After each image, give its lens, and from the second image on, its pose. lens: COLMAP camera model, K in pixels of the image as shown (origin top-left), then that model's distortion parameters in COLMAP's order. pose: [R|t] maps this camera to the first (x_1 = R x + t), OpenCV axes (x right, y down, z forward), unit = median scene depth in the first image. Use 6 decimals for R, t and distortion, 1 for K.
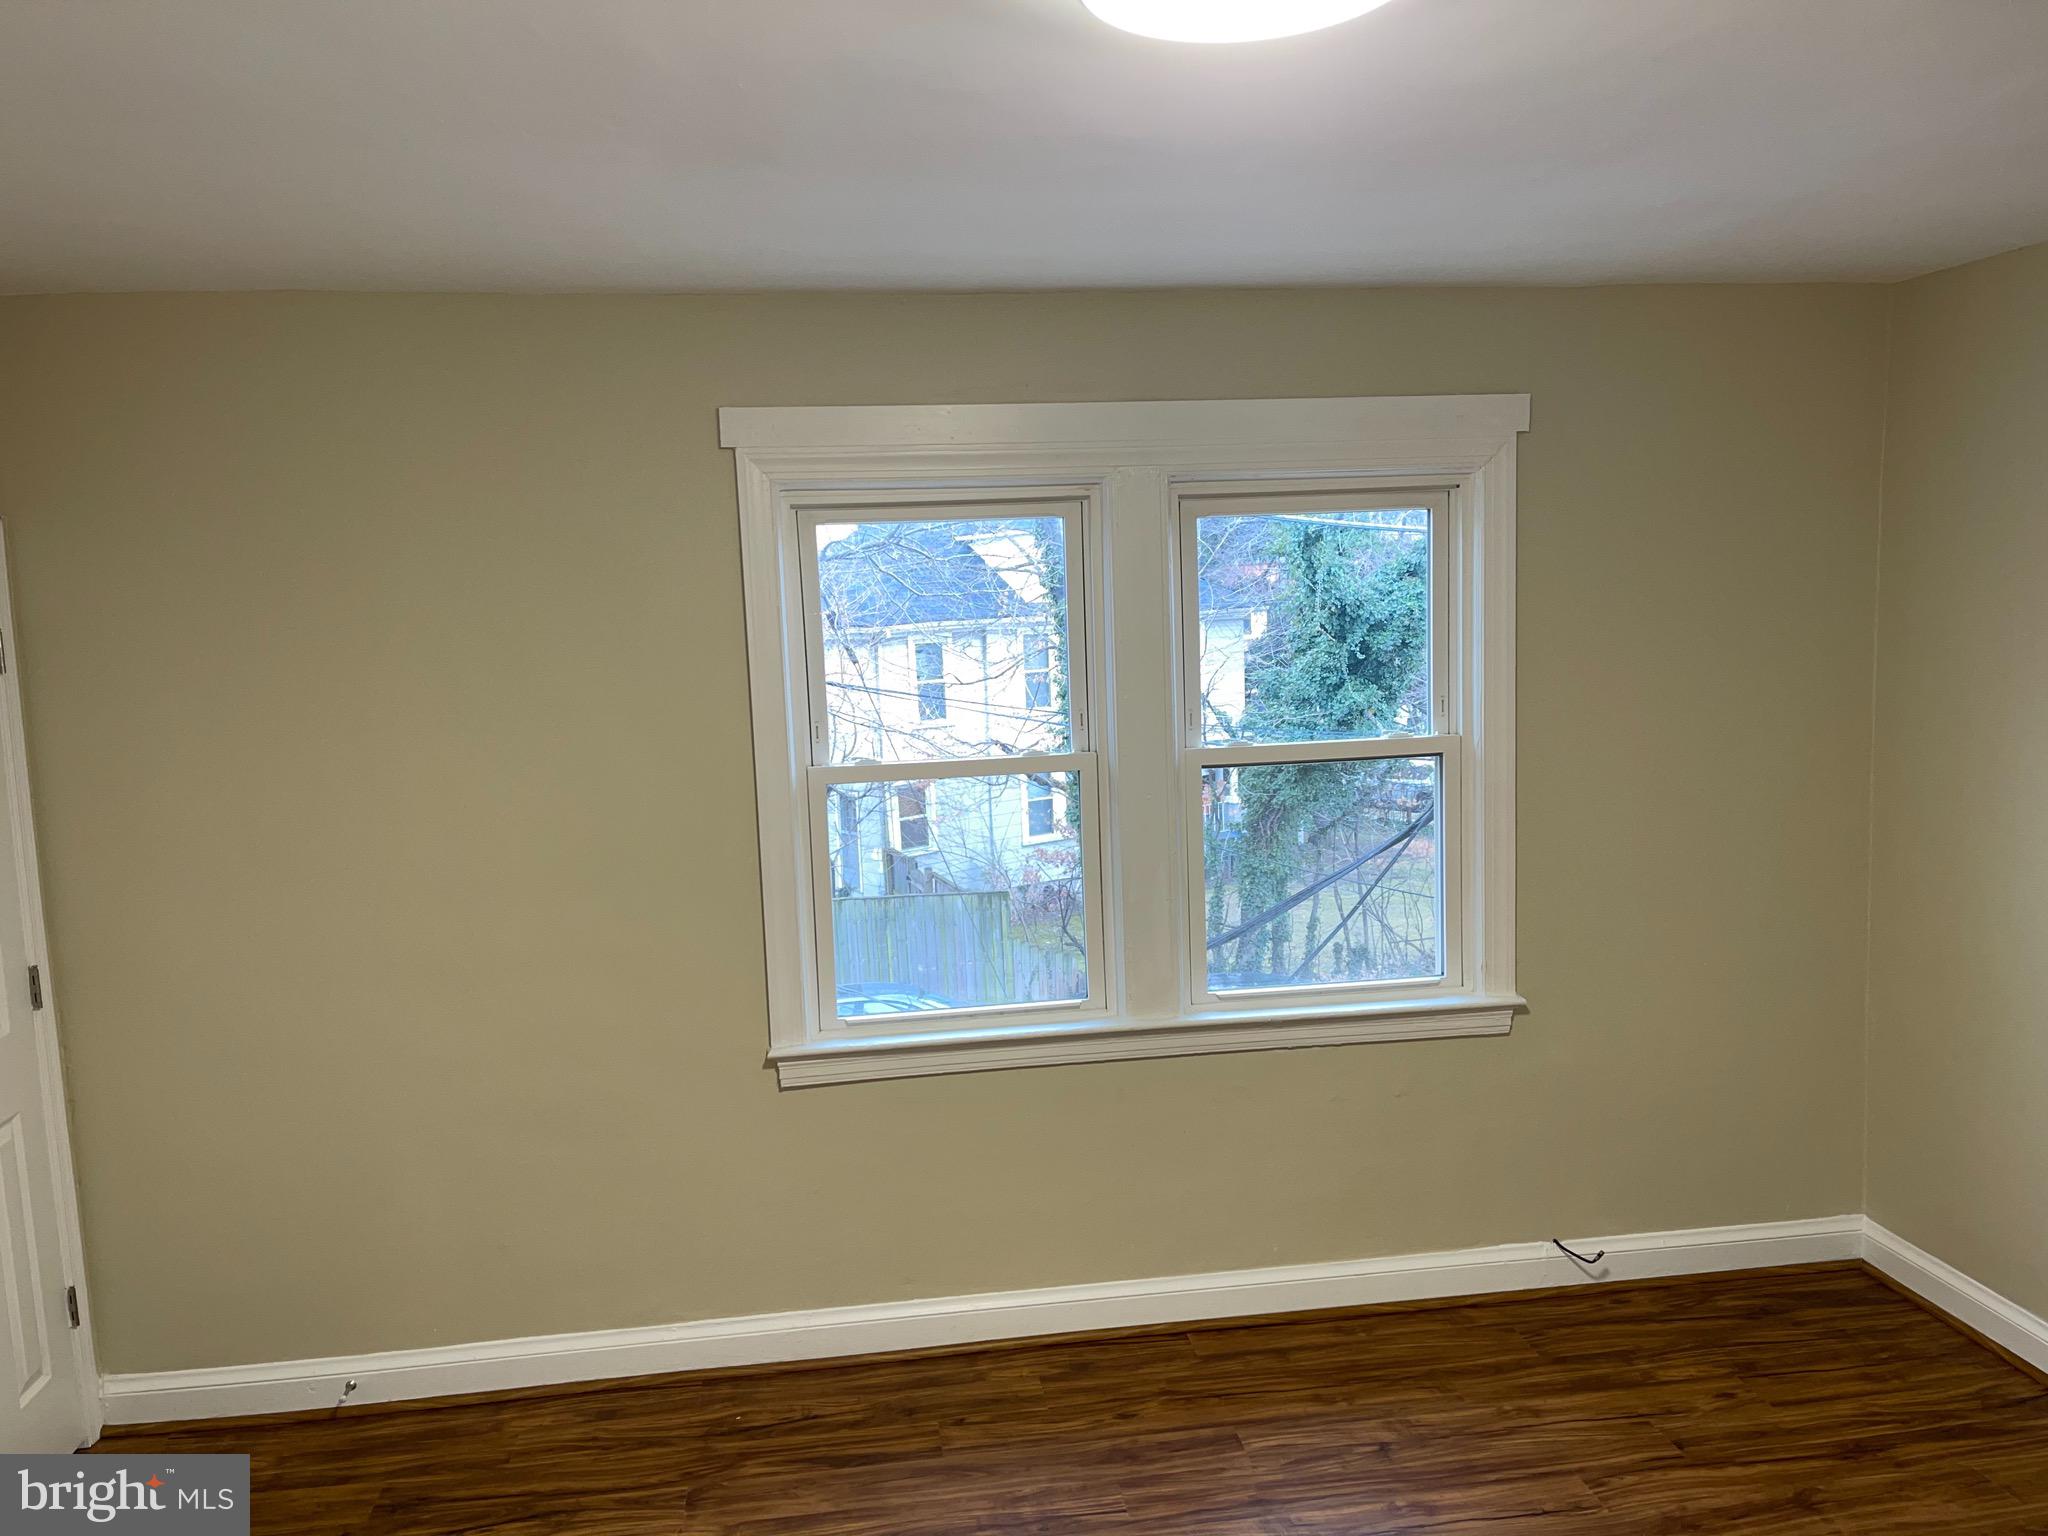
lens RADIAL K [[1537.0, 0, 1010.9], [0, 1537.0, 771.0], [0, 0, 1]] dist [0.064366, -0.088982]
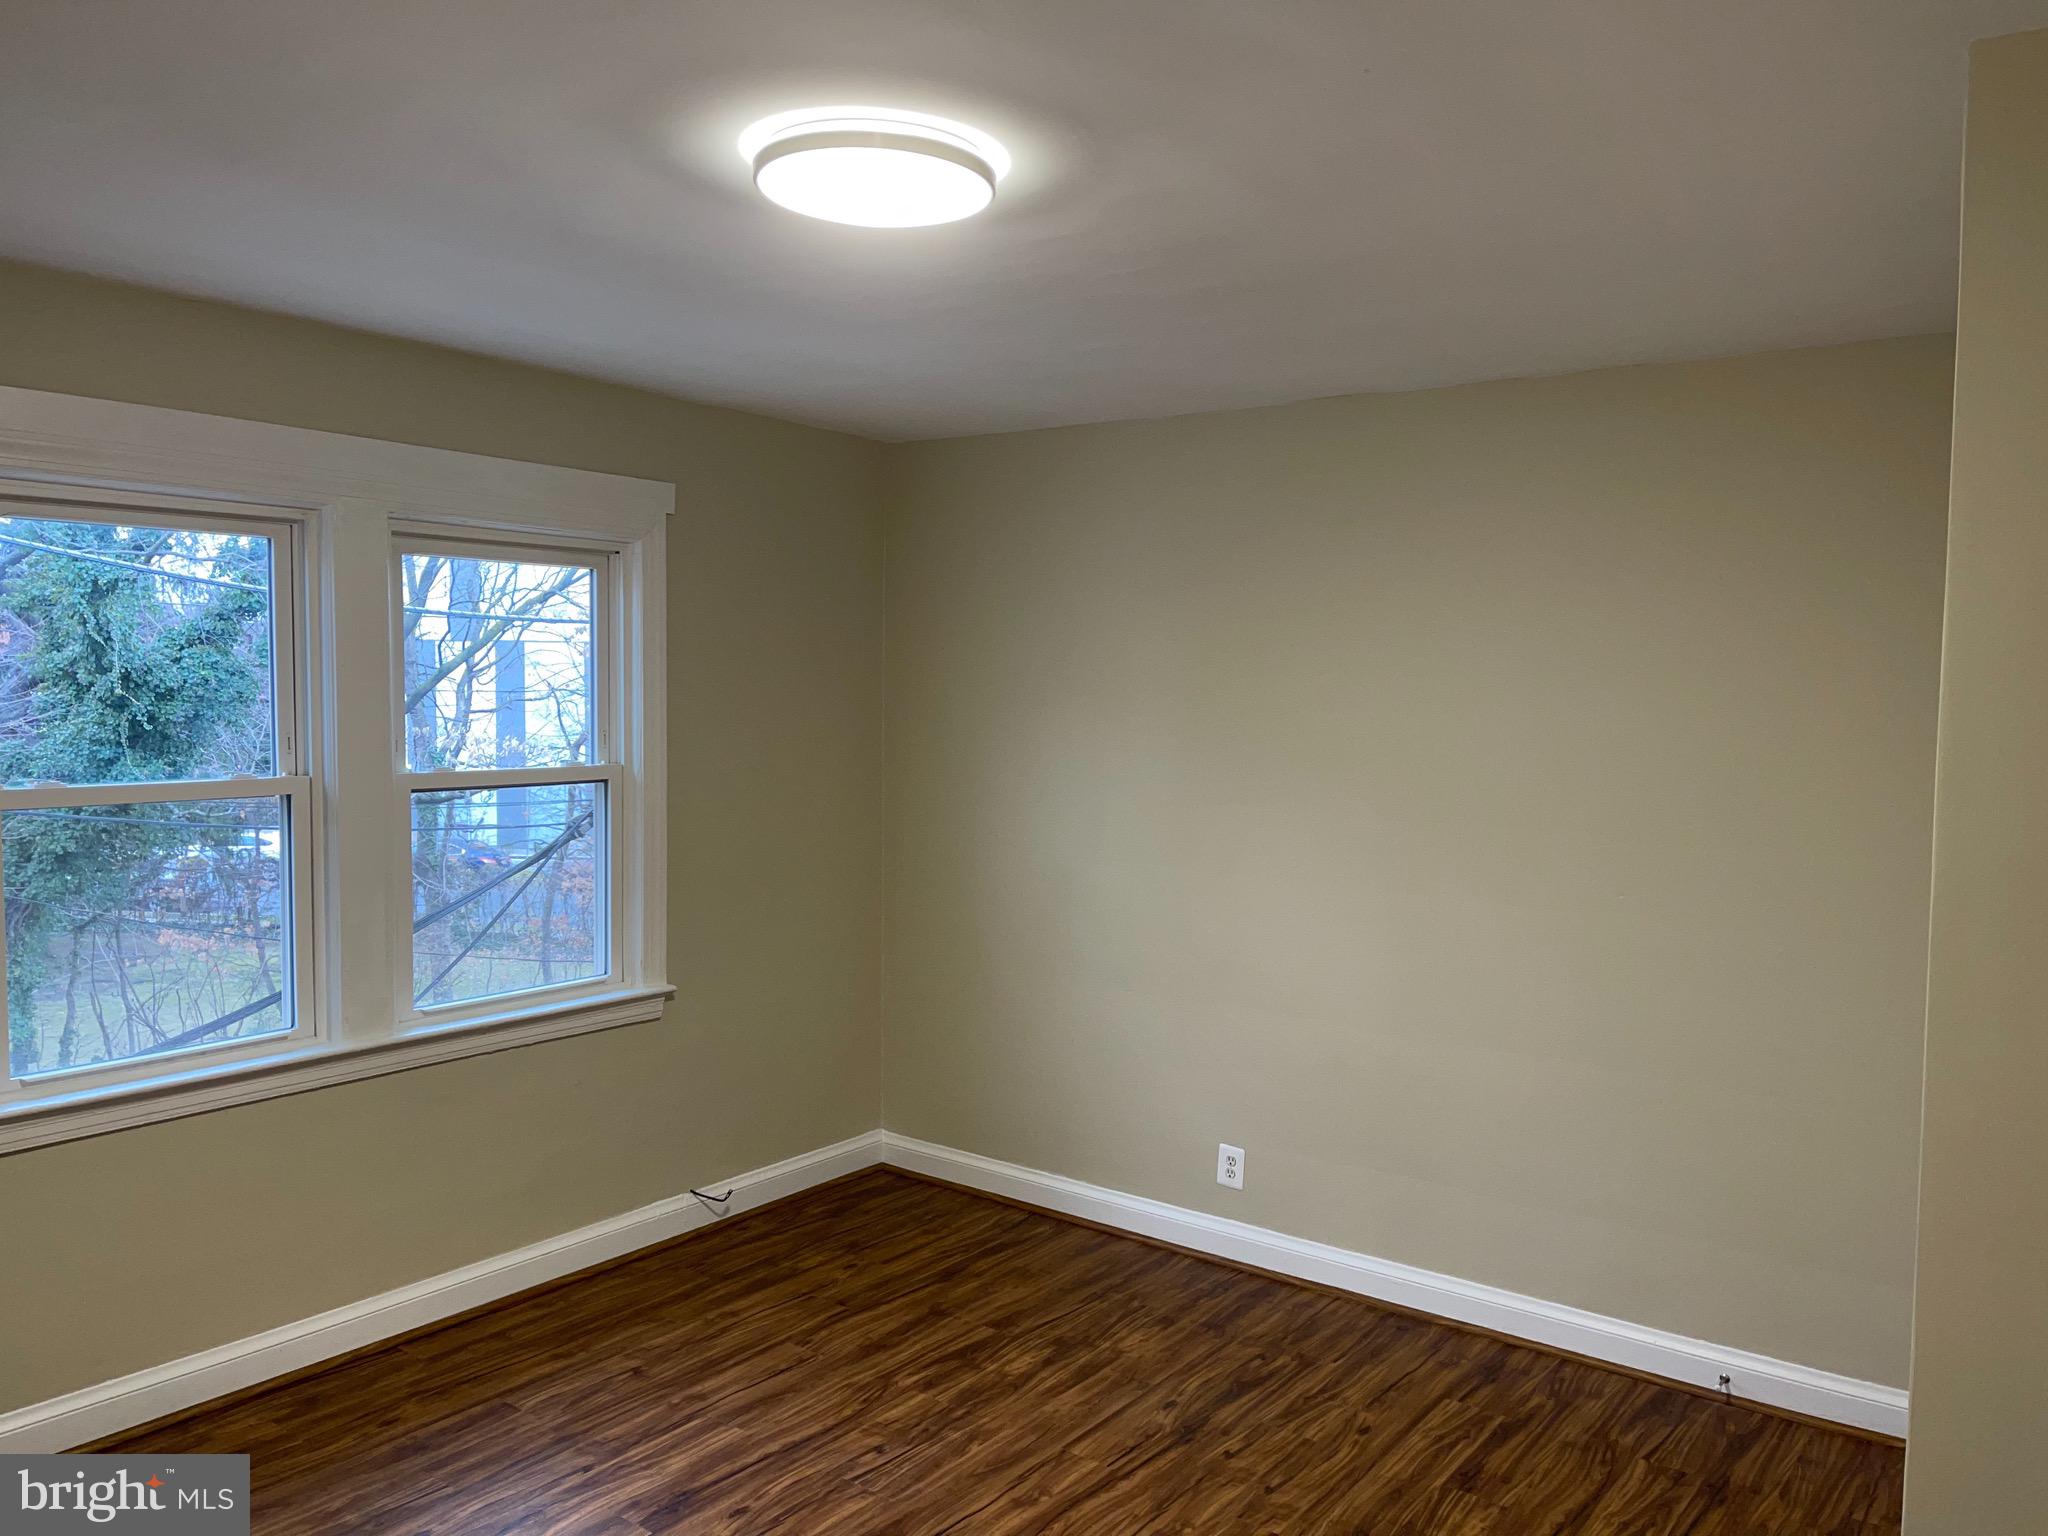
lens RADIAL K [[1537.0, 0, 1053.7], [0, 1537.0, 754.0], [0, 0, 1]] dist [0.064366, -0.088982]
pose [[0.693175, 0.014049, 0.720632, -0.339839], [0.035005, 0.997974, -0.053127, 0.044749], [-0.719919, 0.062052, 0.691279, -0.043148]]
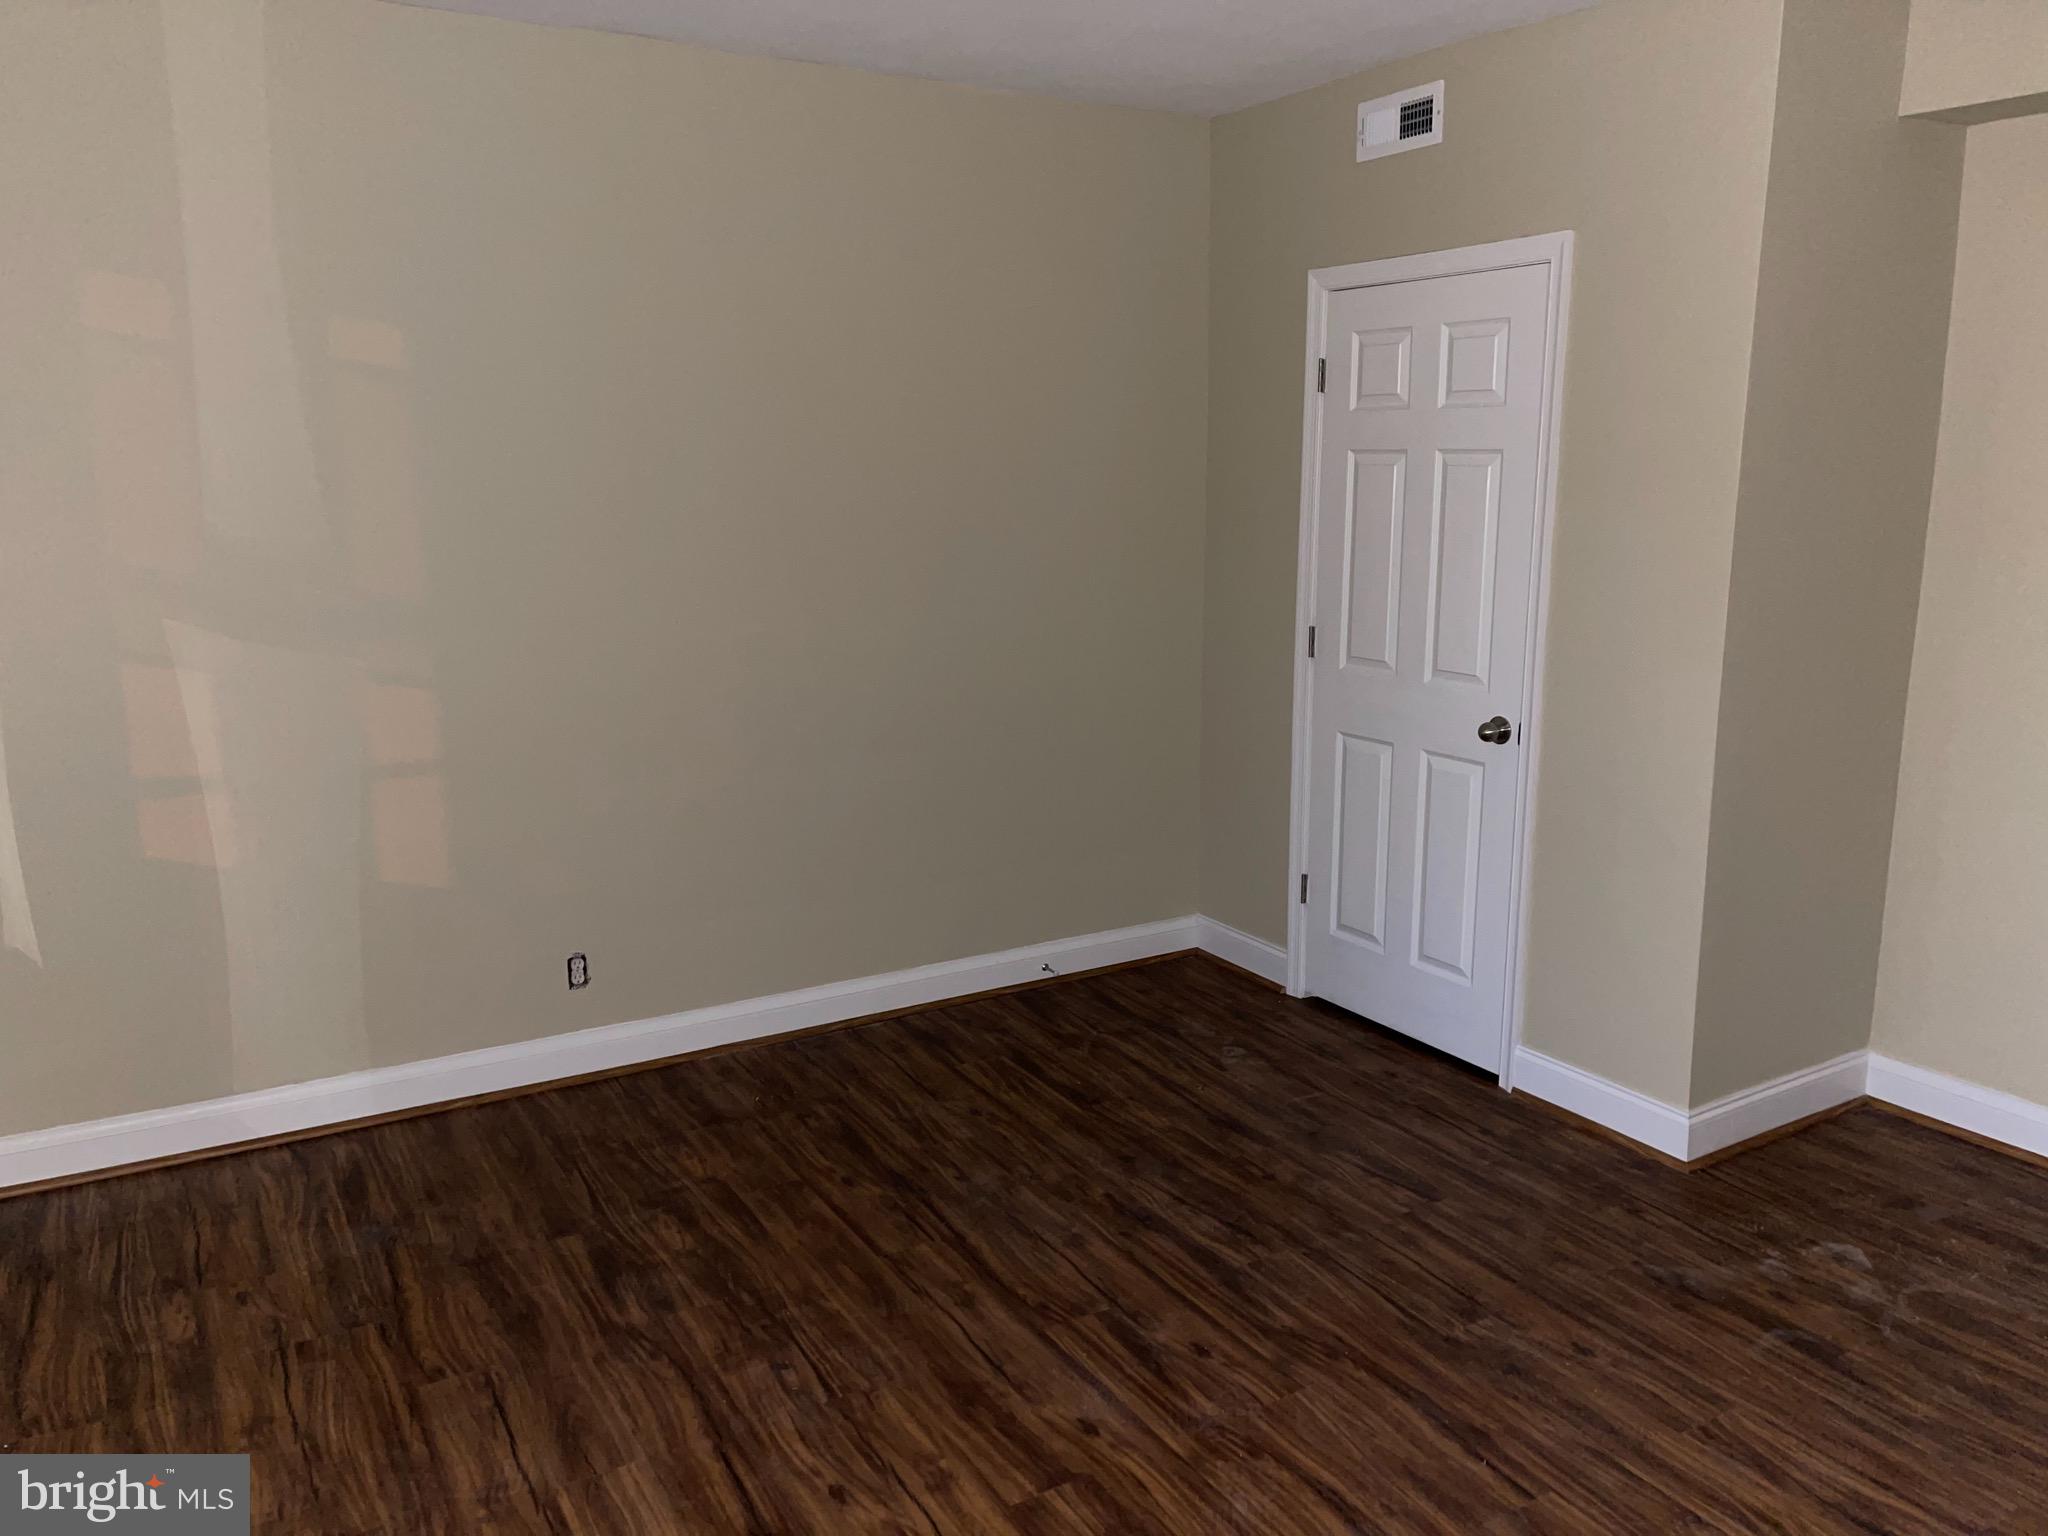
lens RADIAL K [[1537.0, 0, 1026.2], [0, 1537.0, 761.6], [0, 0, 1]] dist [0.064366, -0.088982]
pose [[-0.383031, -0.145789, 0.912158, -0.407986], [0.116189, 0.972021, 0.204147, -0.006658], [-0.916399, 0.184178, -0.355375, 0.800181]]
